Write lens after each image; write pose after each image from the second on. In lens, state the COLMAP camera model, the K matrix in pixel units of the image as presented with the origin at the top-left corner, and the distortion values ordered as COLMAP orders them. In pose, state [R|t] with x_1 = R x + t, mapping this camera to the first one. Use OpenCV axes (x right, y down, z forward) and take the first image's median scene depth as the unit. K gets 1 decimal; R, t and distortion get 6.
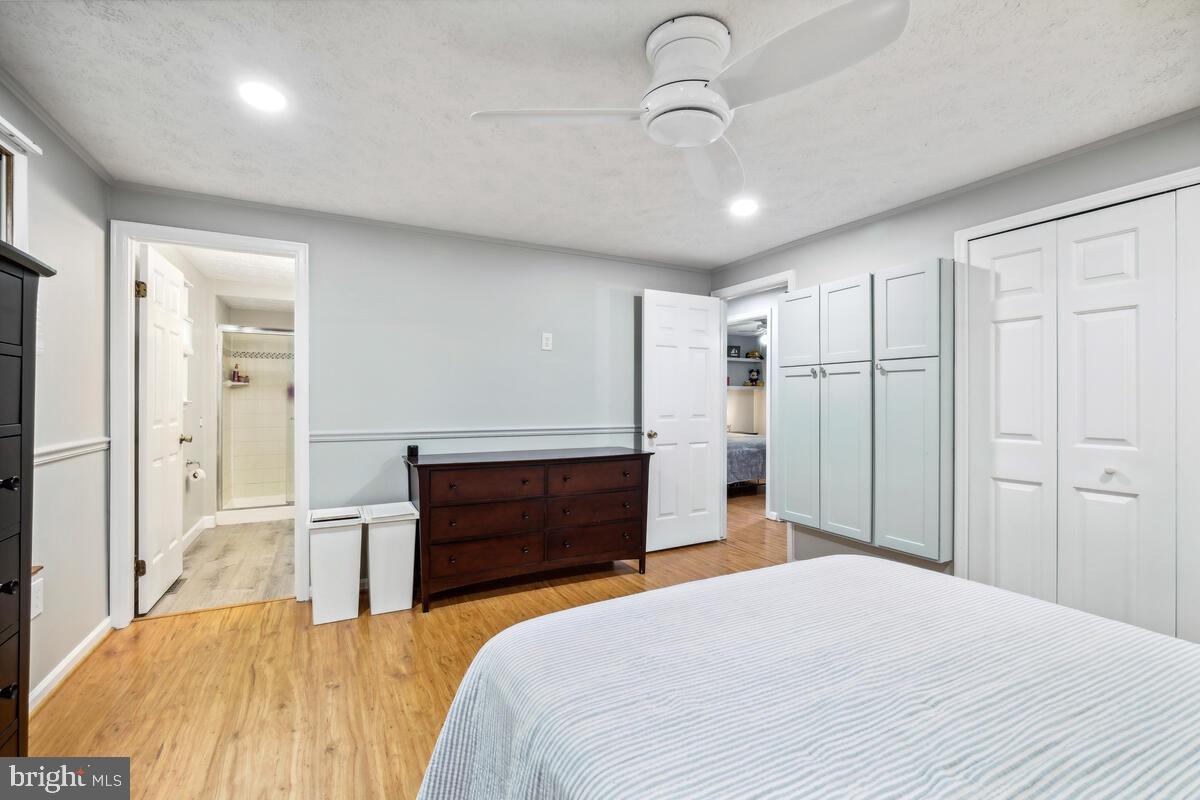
lens RADIAL K [[526.1, 0, 600.3], [0, 526.1, 398.7], [0, 0, 1]] dist [0.003606, -0.001408]
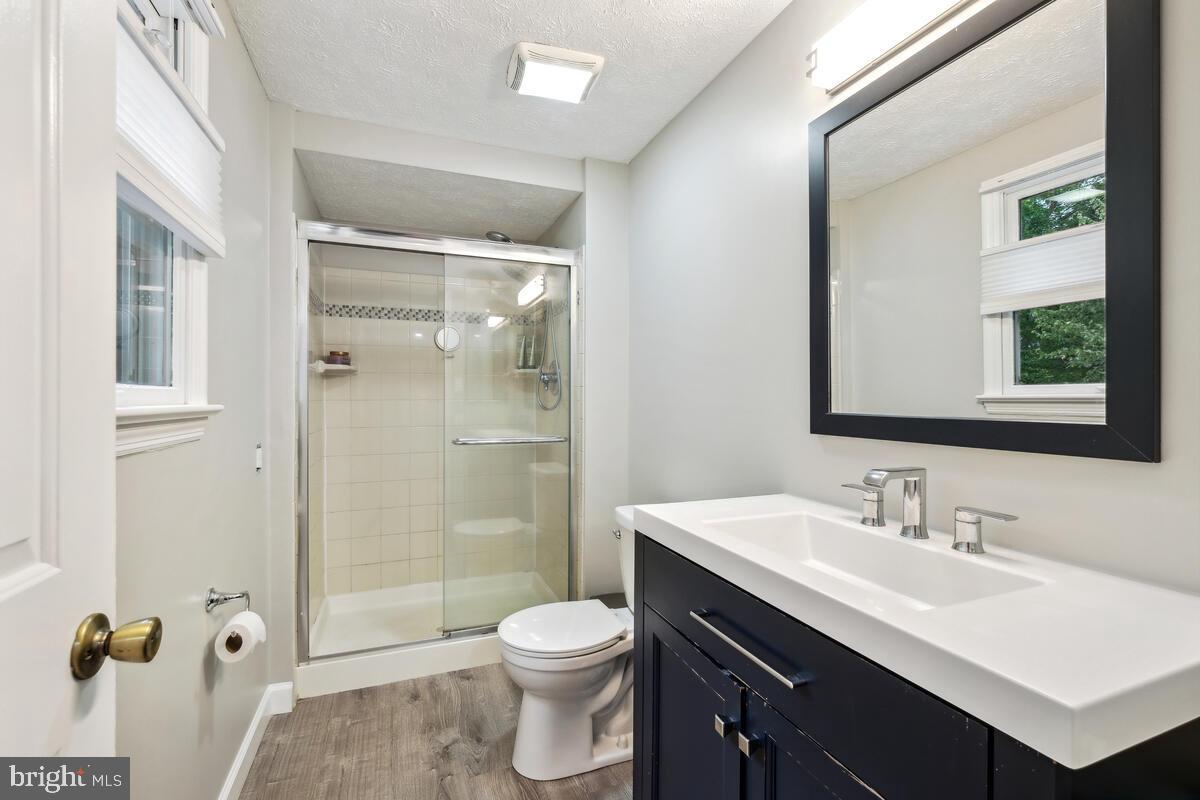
lens RADIAL K [[526.1, 0, 597.1], [0, 526.1, 400.2], [0, 0, 1]] dist [0.003606, -0.001408]
pose [[0.994018, -0.004086, -0.109137, -0.426147], [0.003897, 0.999991, -0.001946, 0.002928], [0.109144, 0.001509, 0.994025, 0.584016]]
